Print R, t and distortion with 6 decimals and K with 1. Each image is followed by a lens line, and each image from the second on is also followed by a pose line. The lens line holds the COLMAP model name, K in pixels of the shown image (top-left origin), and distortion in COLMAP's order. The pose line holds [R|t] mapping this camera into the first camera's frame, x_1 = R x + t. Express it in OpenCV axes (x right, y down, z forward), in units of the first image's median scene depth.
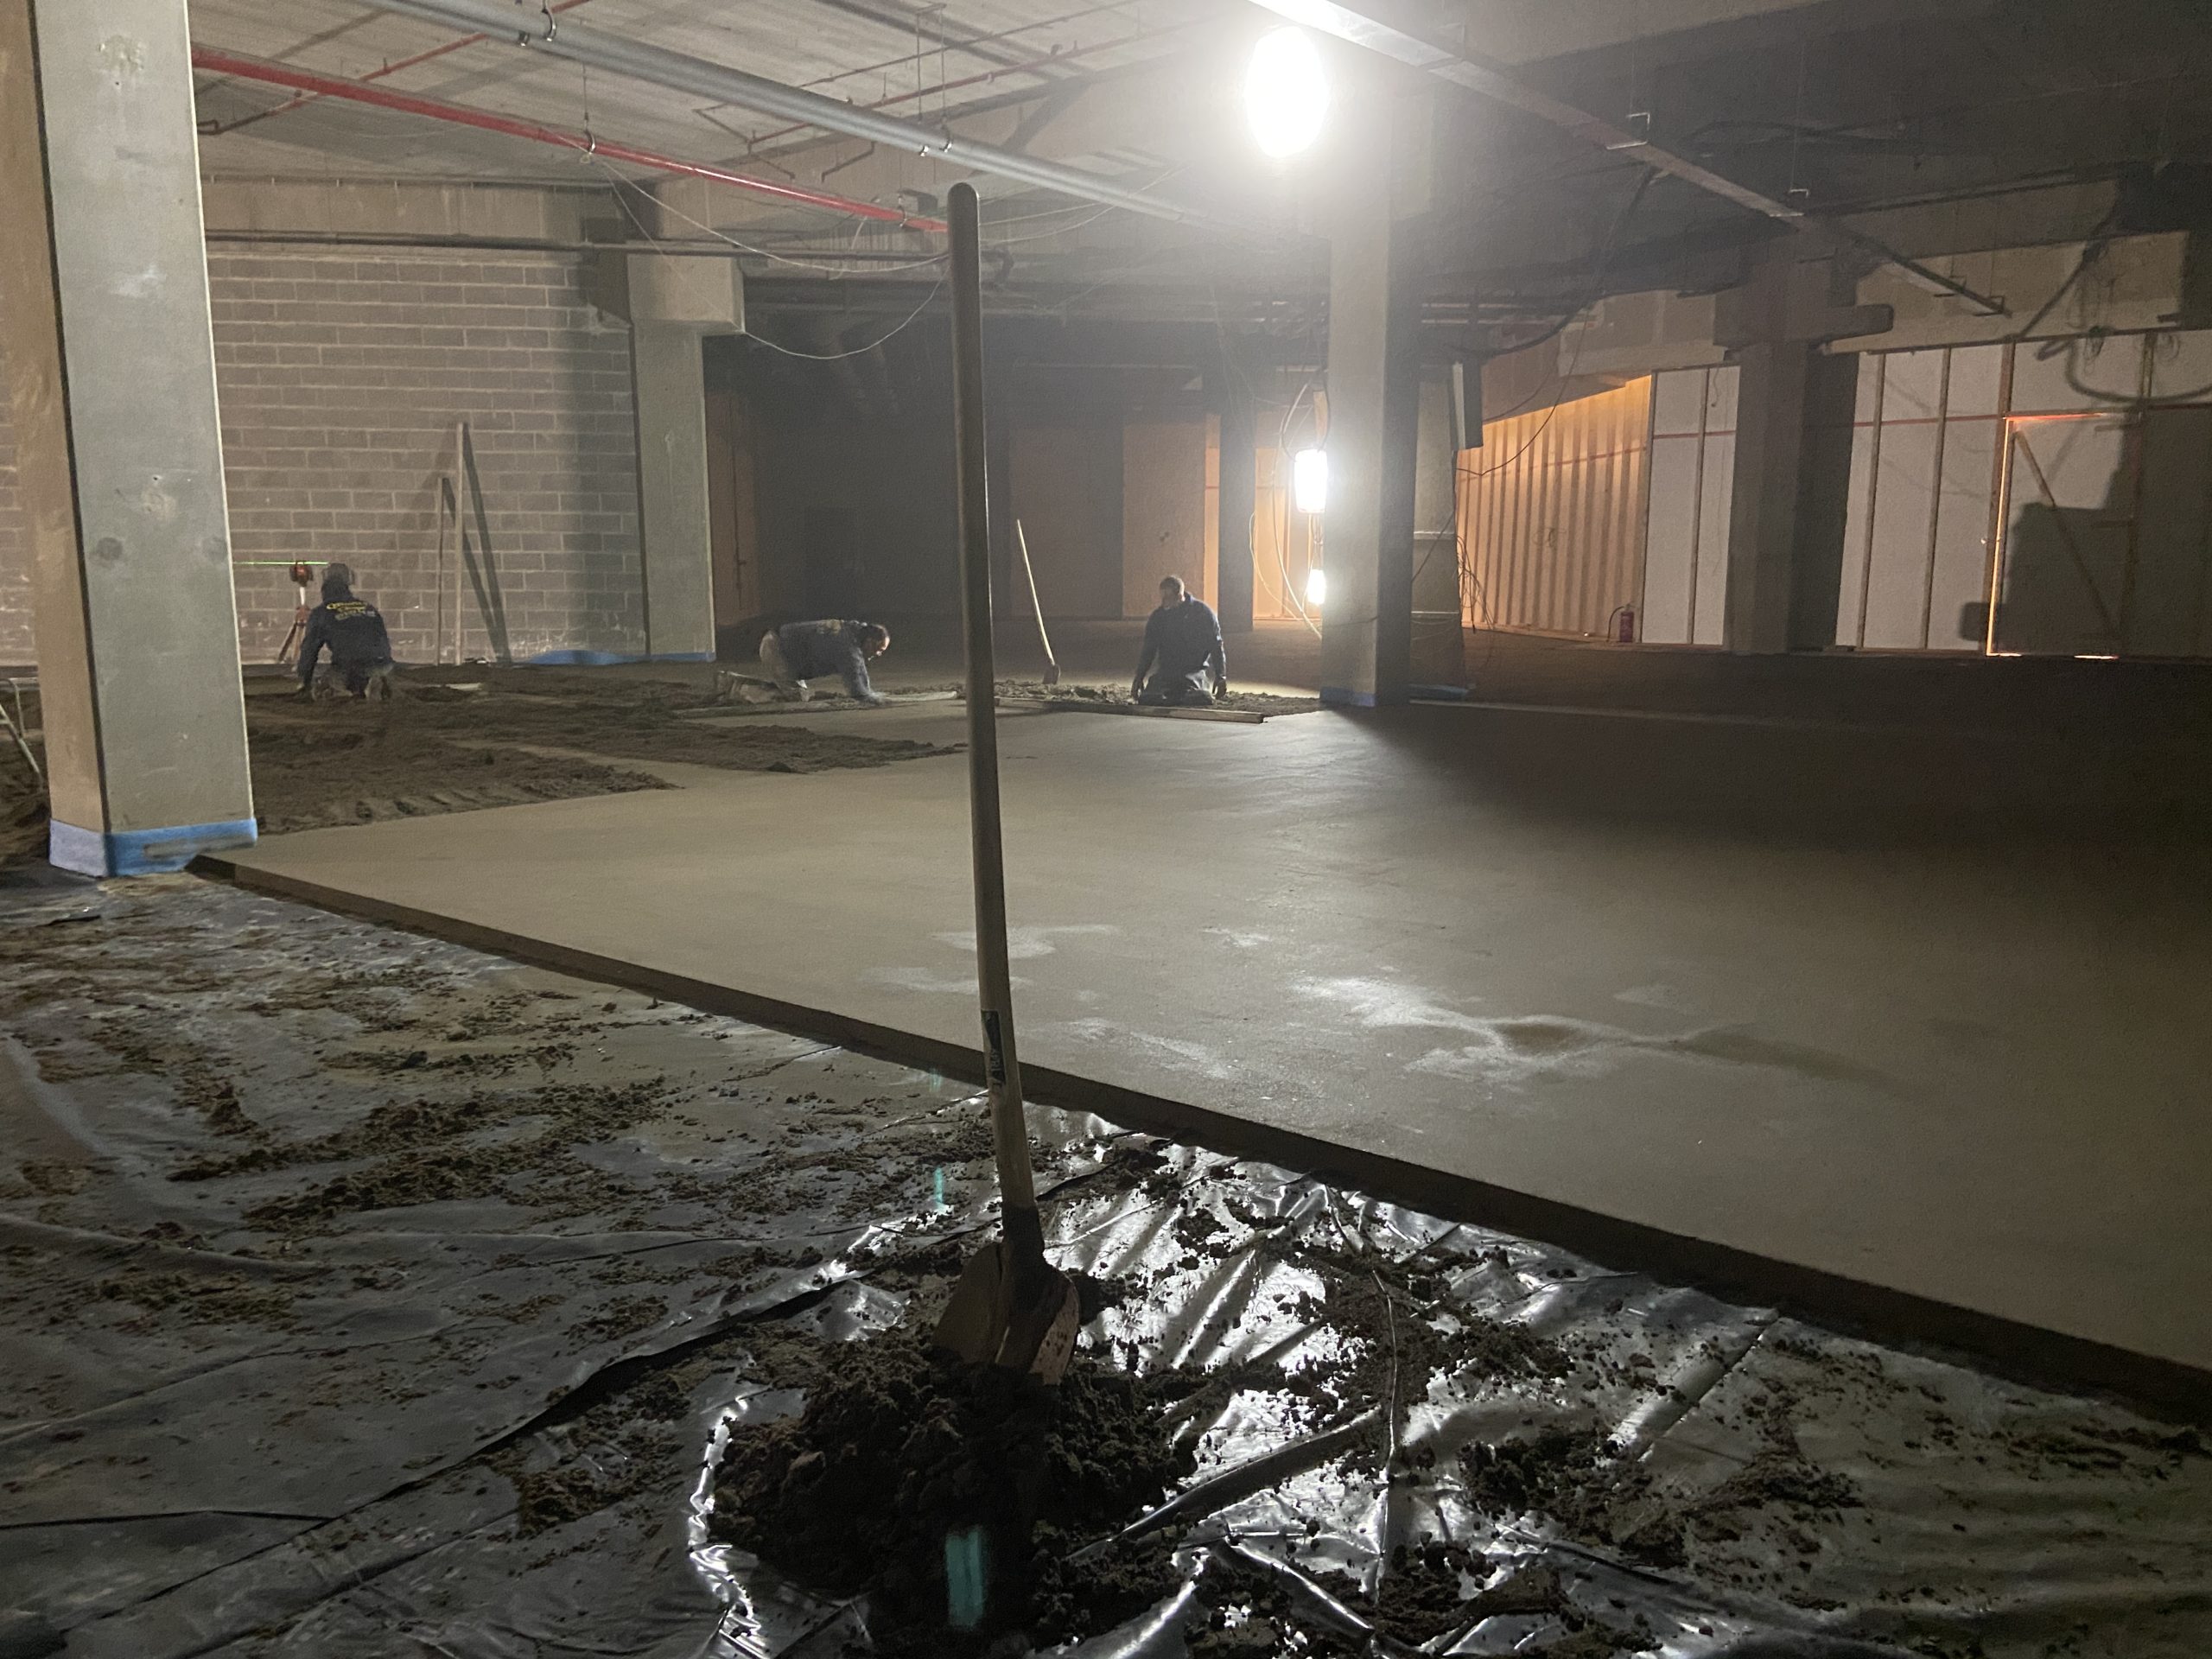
lens RADIAL K [[1654.6, 0, 1106.0], [0, 1654.6, 829.5], [0, 0, 1]] dist [0.120540, -0.148042]
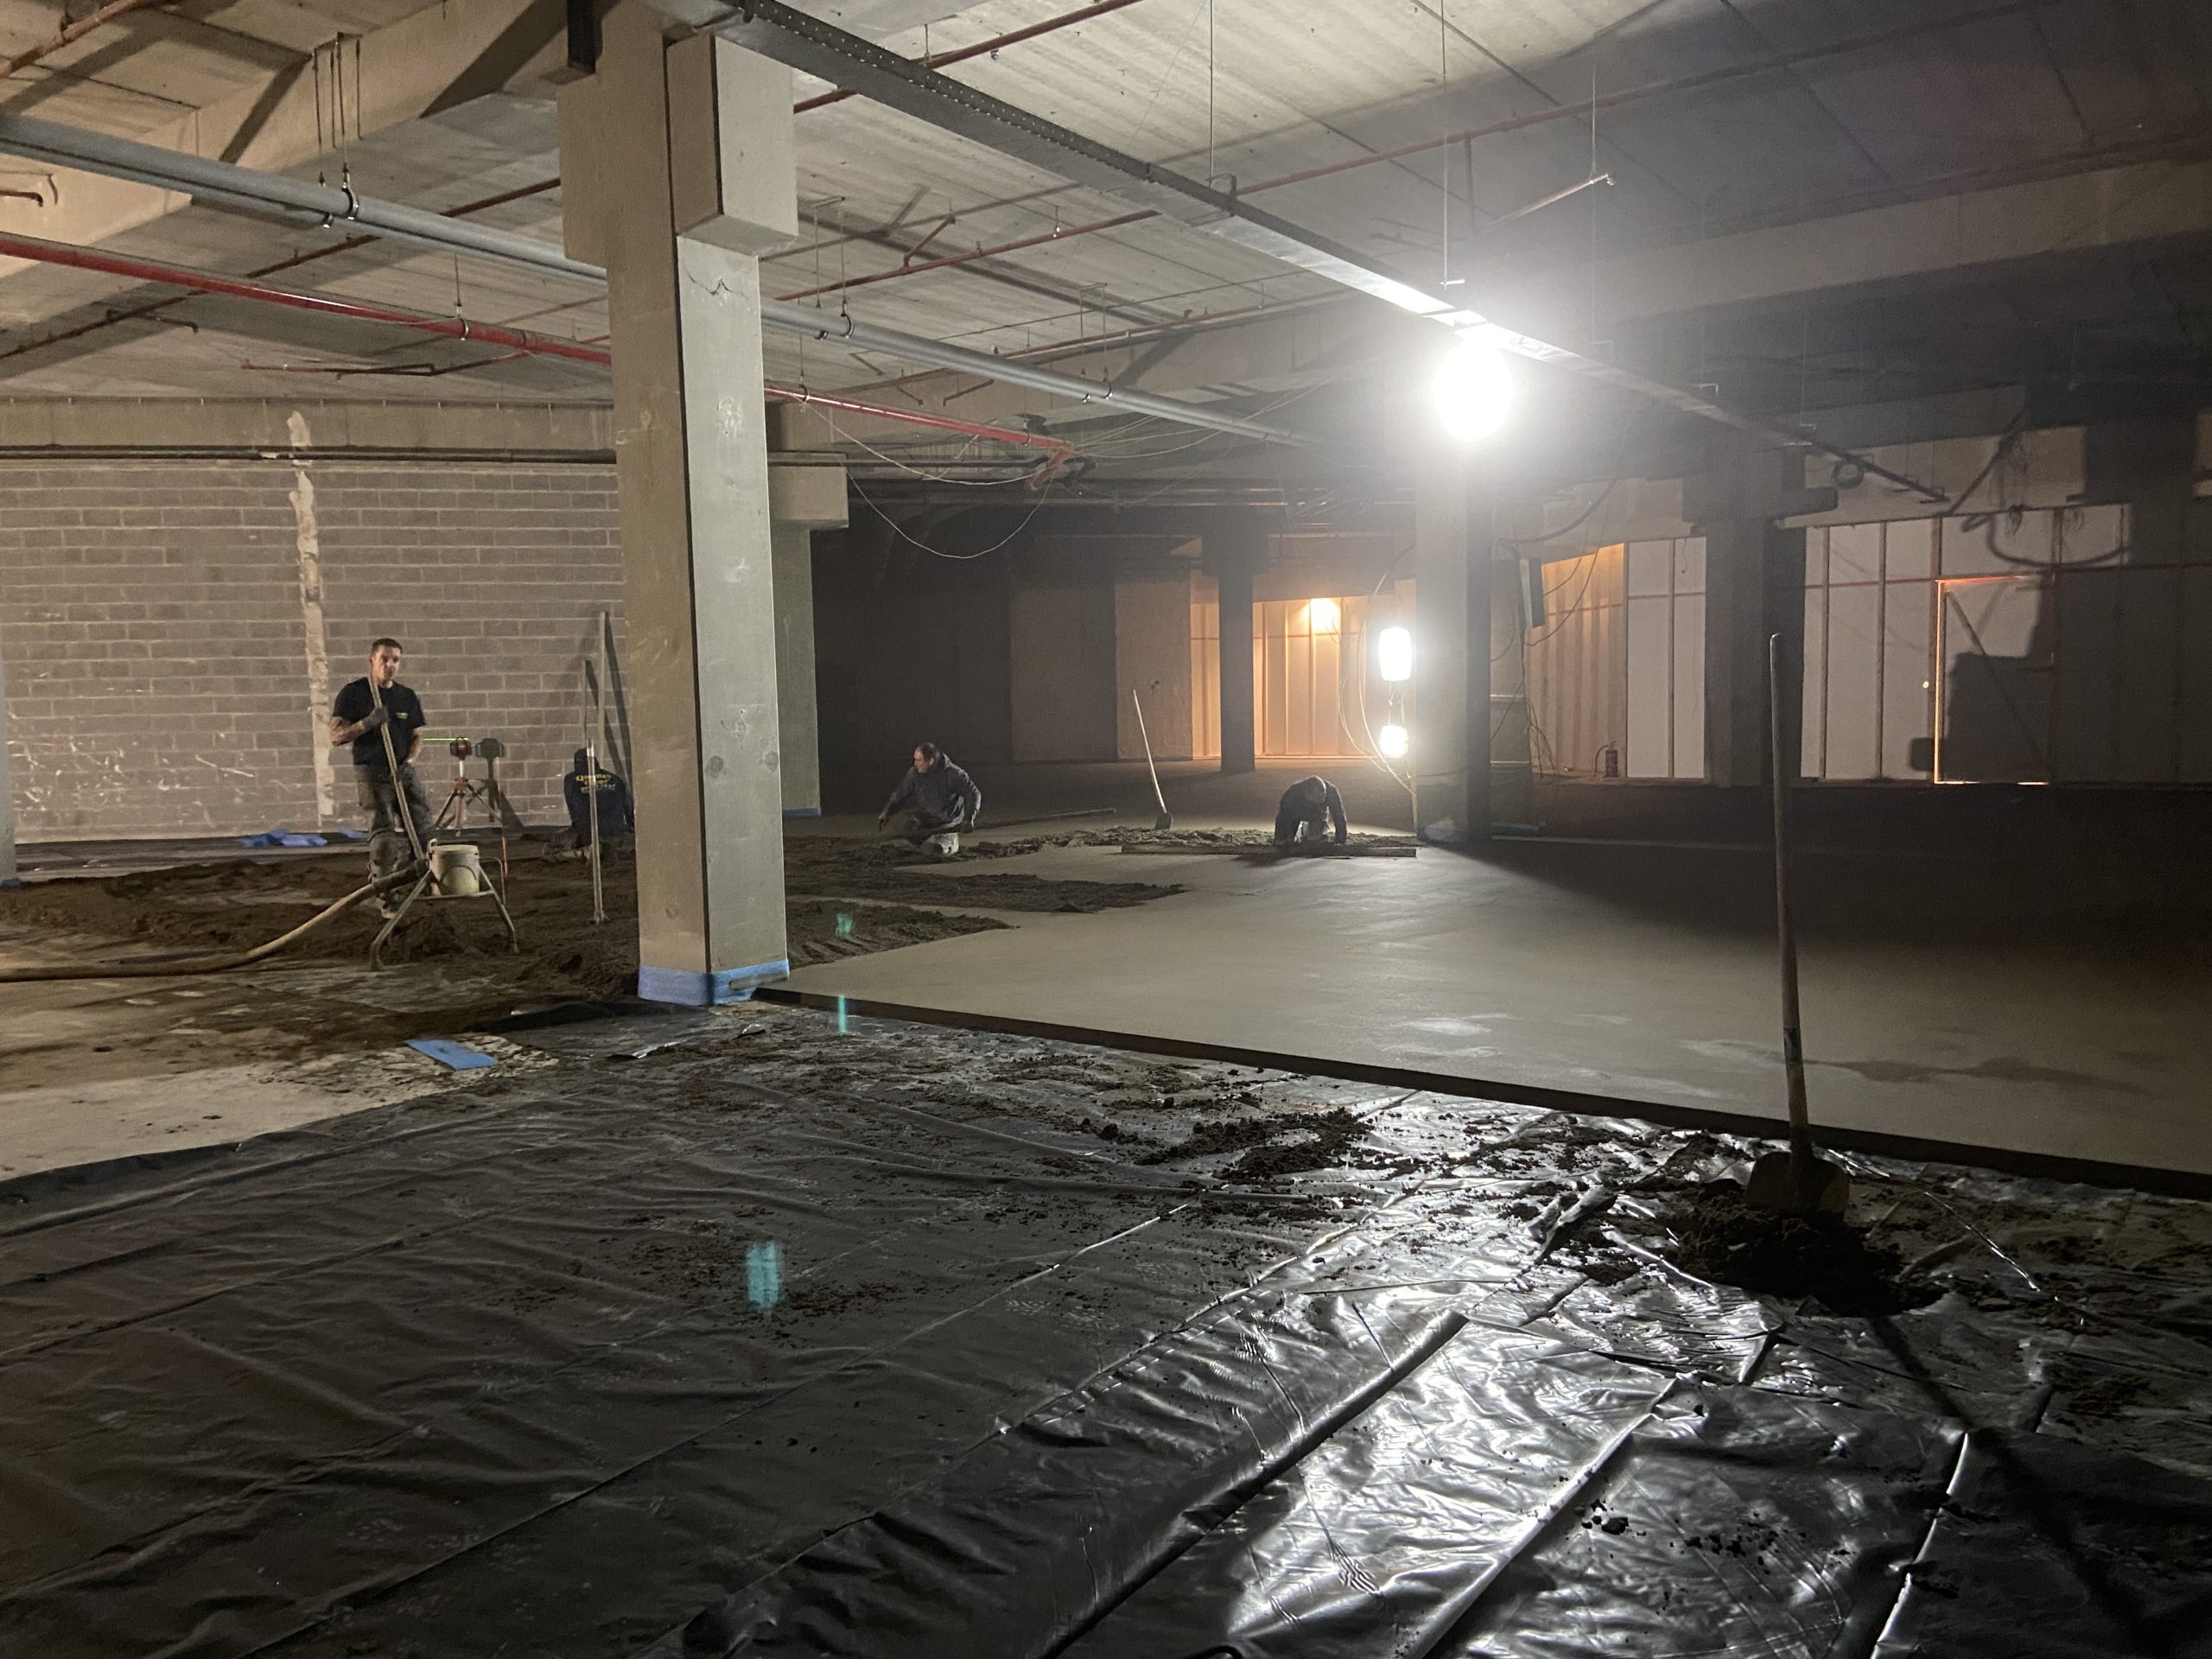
lens RADIAL K [[1649.7, 0, 1100.6], [0, 1649.7, 835.7], [0, 0, 1]] dist [0.121582, -0.145018]
pose [[0.998109, -0.026423, 0.055501, -0.116053], [0.030512, 0.996780, -0.074157, 0.000282], [-0.053363, 0.075710, 0.995701, -0.114176]]
